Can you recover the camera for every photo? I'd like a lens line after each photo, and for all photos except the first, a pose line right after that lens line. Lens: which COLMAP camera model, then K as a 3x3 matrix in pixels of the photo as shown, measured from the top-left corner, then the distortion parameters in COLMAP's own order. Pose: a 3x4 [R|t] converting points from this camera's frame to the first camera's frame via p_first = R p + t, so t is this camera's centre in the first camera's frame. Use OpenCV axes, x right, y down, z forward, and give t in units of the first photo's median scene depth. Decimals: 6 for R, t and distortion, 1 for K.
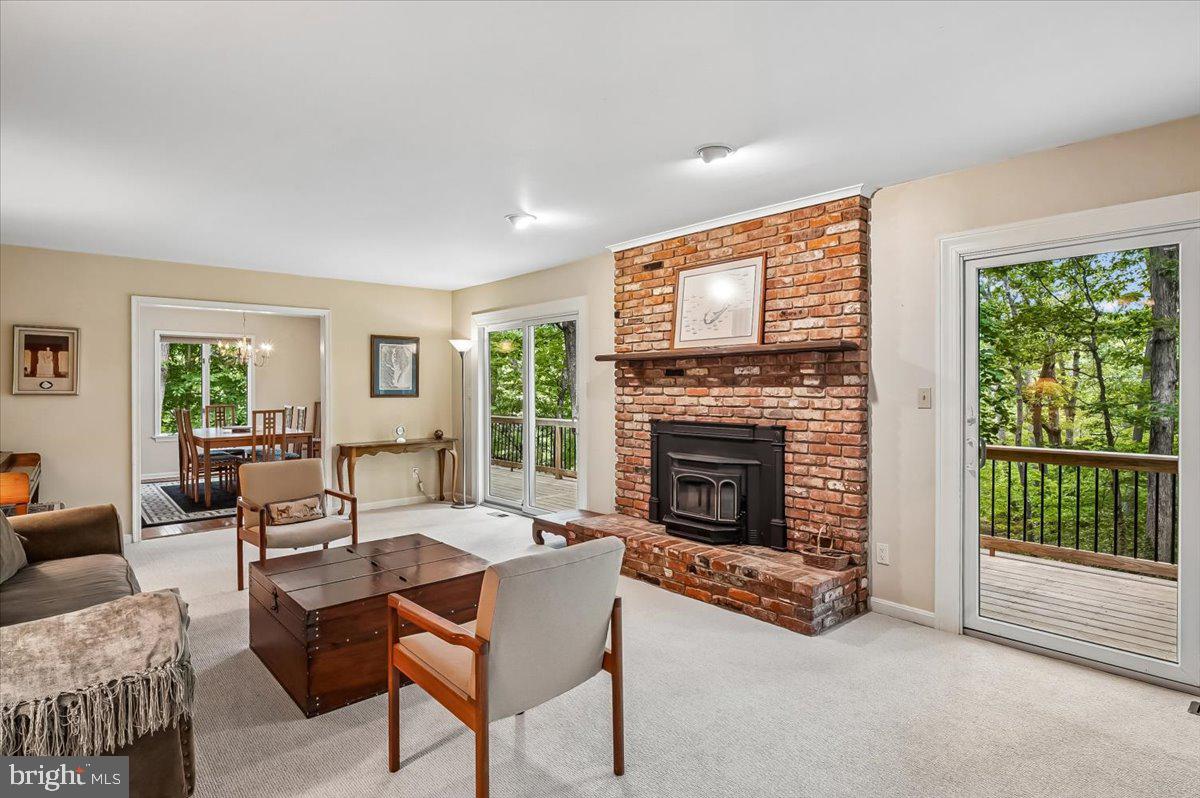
lens RADIAL K [[631.7, 0, 602.2], [0, 631.7, 383.0], [0, 0, 1]] dist [-0.001983, -0.000264]
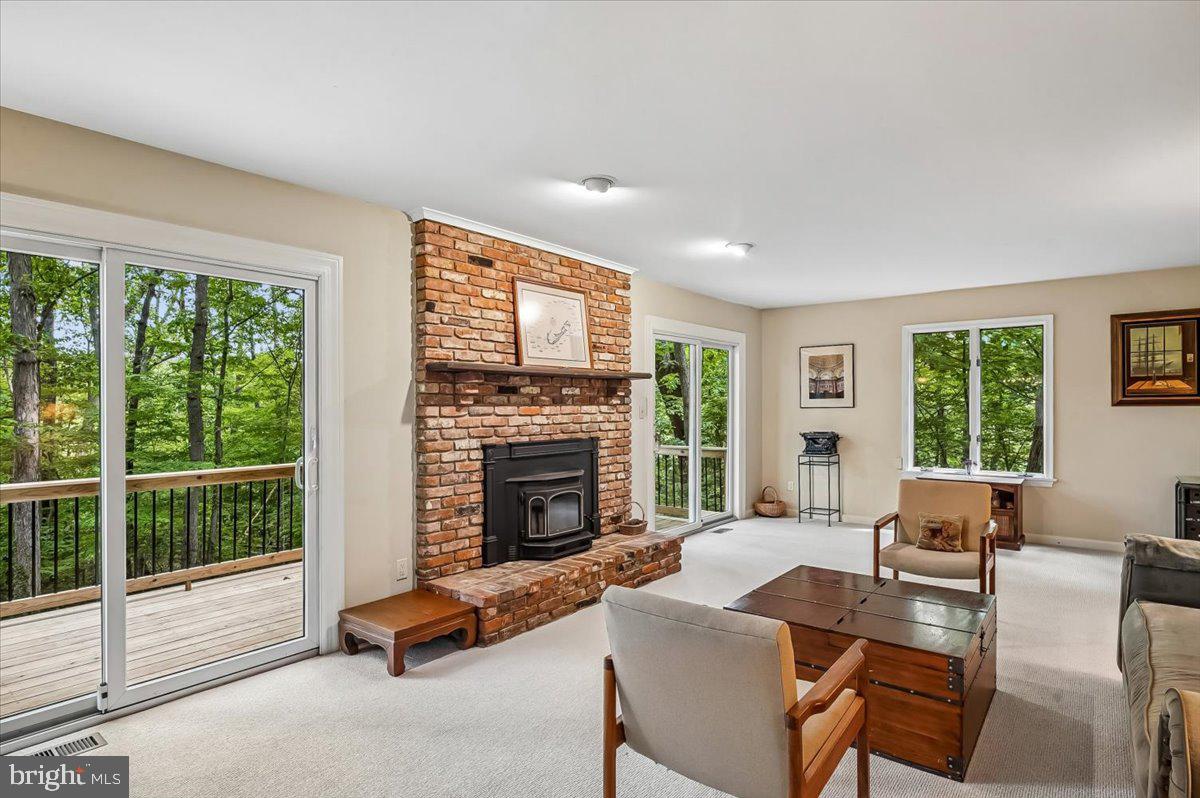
lens RADIAL K [[635.2, 0, 600.0], [0, 635.2, 399.0], [0, 0, 1]] dist [-0.003241, -0.000654]
pose [[-0.175876, 0.012853, 0.984328, -0.808450], [0.000315, 0.999915, -0.013000, 0.008395], [-0.984412, -0.001976, -0.175865, 1.040100]]
